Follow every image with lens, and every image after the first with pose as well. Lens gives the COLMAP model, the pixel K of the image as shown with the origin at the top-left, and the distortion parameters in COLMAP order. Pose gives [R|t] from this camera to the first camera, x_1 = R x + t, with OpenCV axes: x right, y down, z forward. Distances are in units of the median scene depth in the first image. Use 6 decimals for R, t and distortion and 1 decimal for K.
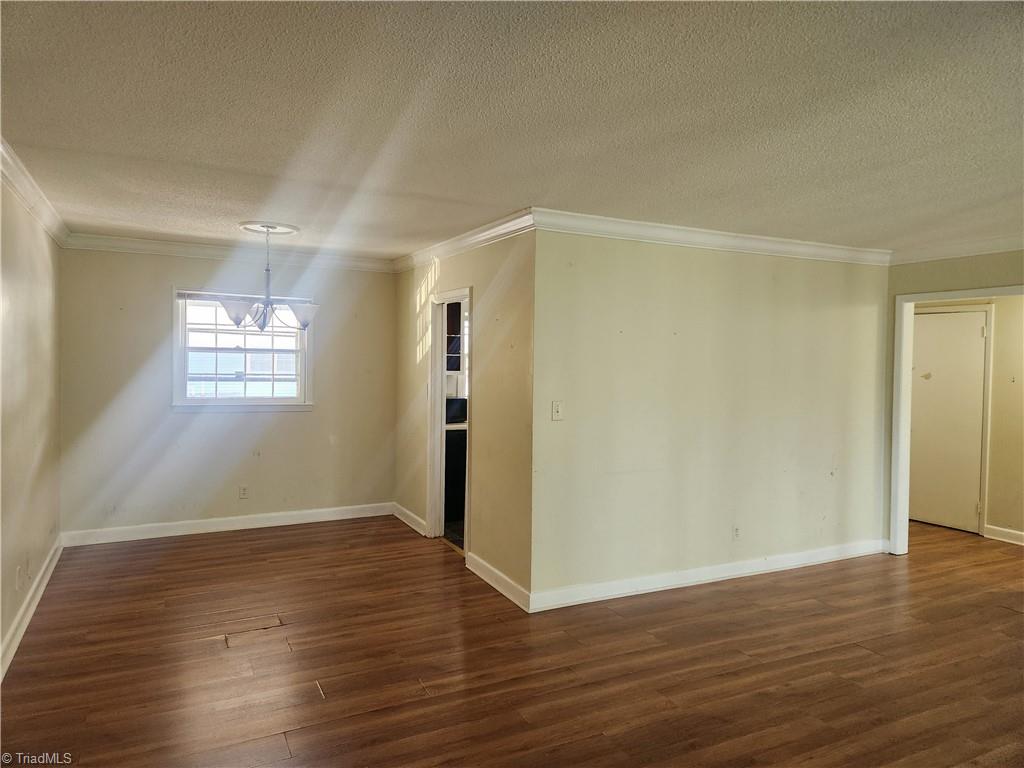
lens RADIAL K [[680.1, 0, 502.6], [0, 680.1, 381.8], [0, 0, 1]] dist [0.076288, -0.063271]
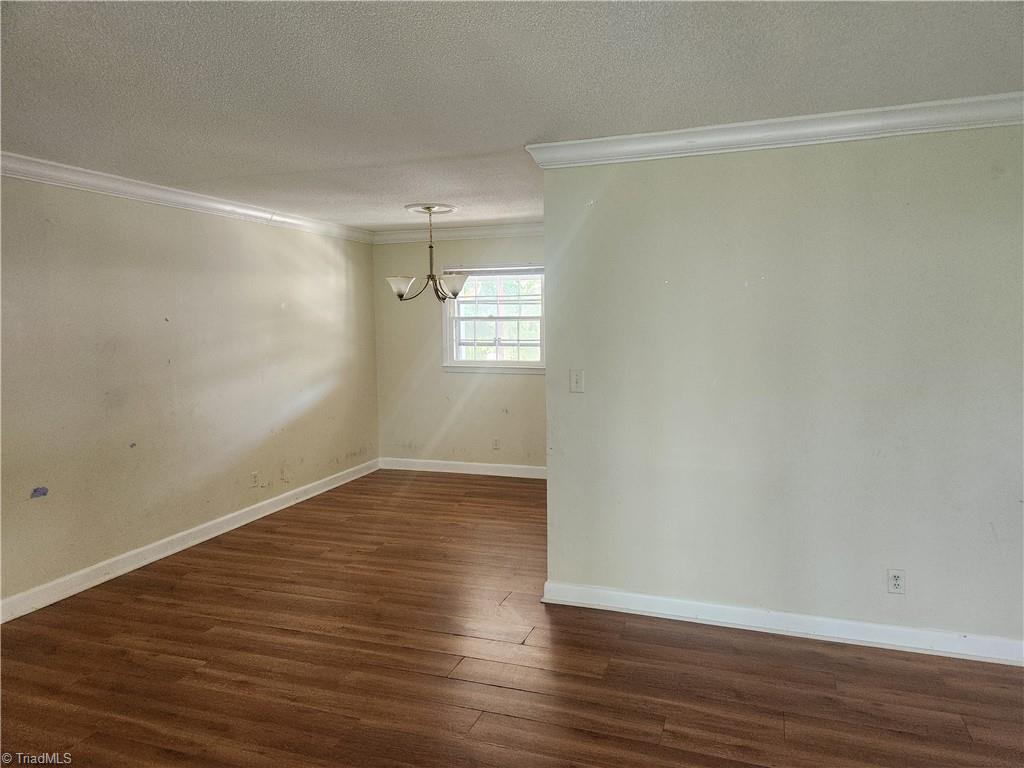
lens RADIAL K [[680.1, 0, 502.6], [0, 680.1, 381.8], [0, 0, 1]] dist [0.076288, -0.063271]
pose [[0.697537, 0.039981, -0.715433, 0.602293], [-0.004023, 0.998645, 0.051886, -0.000528], [0.716538, -0.033314, 0.696752, 0.319636]]
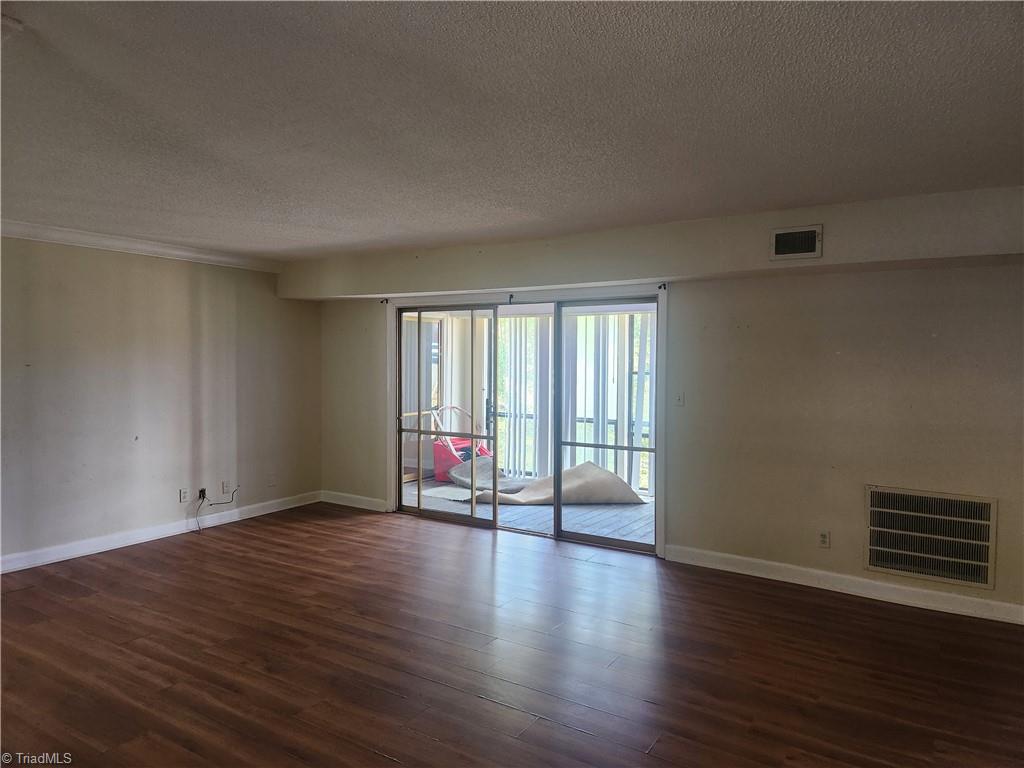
lens RADIAL K [[684.1, 0, 515.1], [0, 684.1, 385.2], [0, 0, 1]] dist [0.075267, -0.071430]
pose [[-0.512593, -0.055636, 0.856827, -0.493251], [0.019590, 0.996881, 0.076450, -0.035025], [-0.858408, 0.055973, -0.509904, 0.862595]]
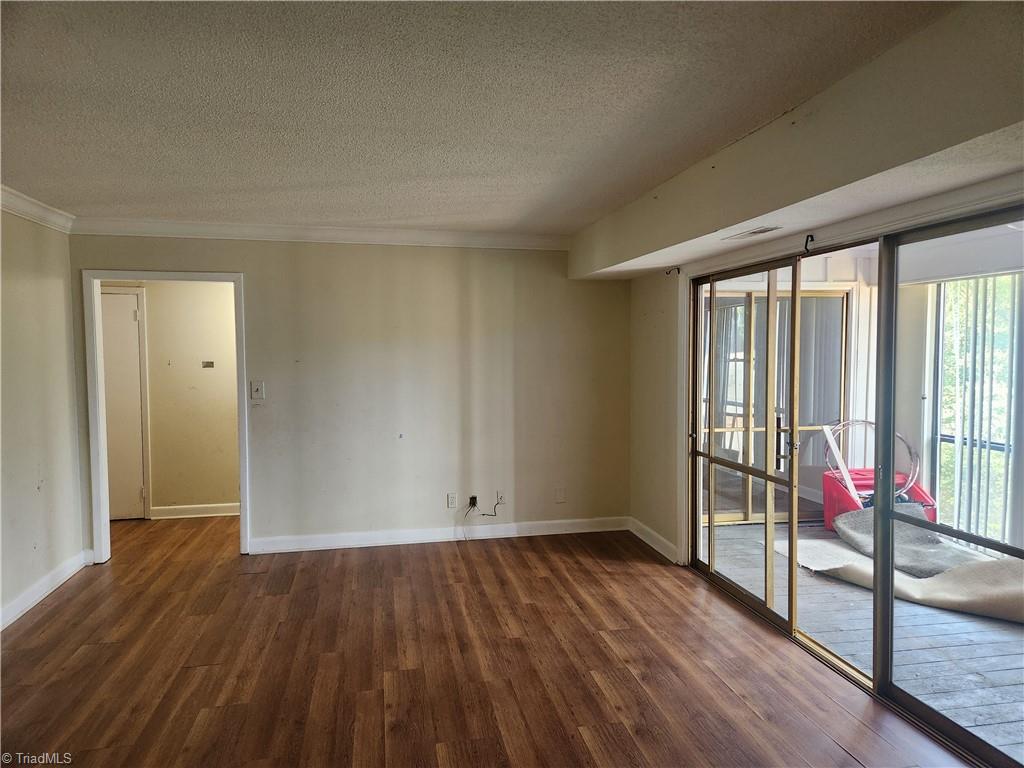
lens RADIAL K [[684.1, 0, 515.1], [0, 684.1, 385.2], [0, 0, 1]] dist [0.075267, -0.071430]
pose [[0.259983, -0.068482, 0.963182, -0.174101], [0.048107, 0.997162, 0.057912, -0.005731], [-0.964414, 0.031280, 0.262540, 0.307981]]
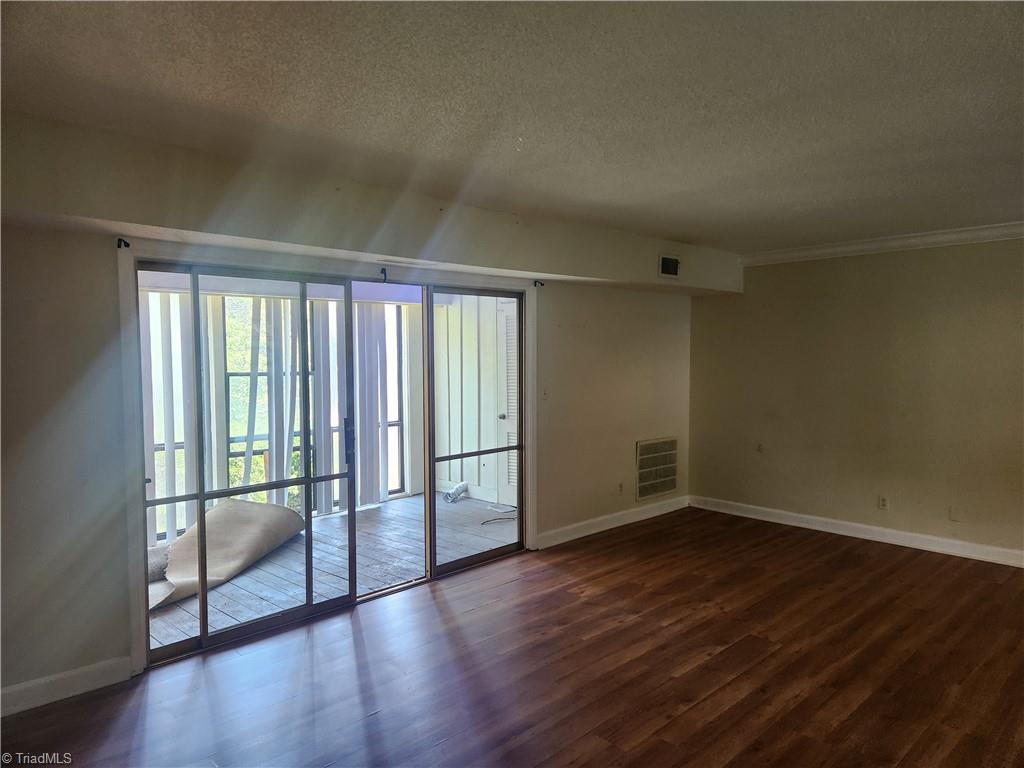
lens RADIAL K [[684.1, 0, 515.1], [0, 684.1, 385.2], [0, 0, 1]] dist [0.075267, -0.071430]
pose [[-0.952171, 0.004347, -0.305536, 0.751585], [-0.023377, 0.995932, 0.087019, -0.035541], [0.304671, 0.090000, -0.948196, 1.160234]]
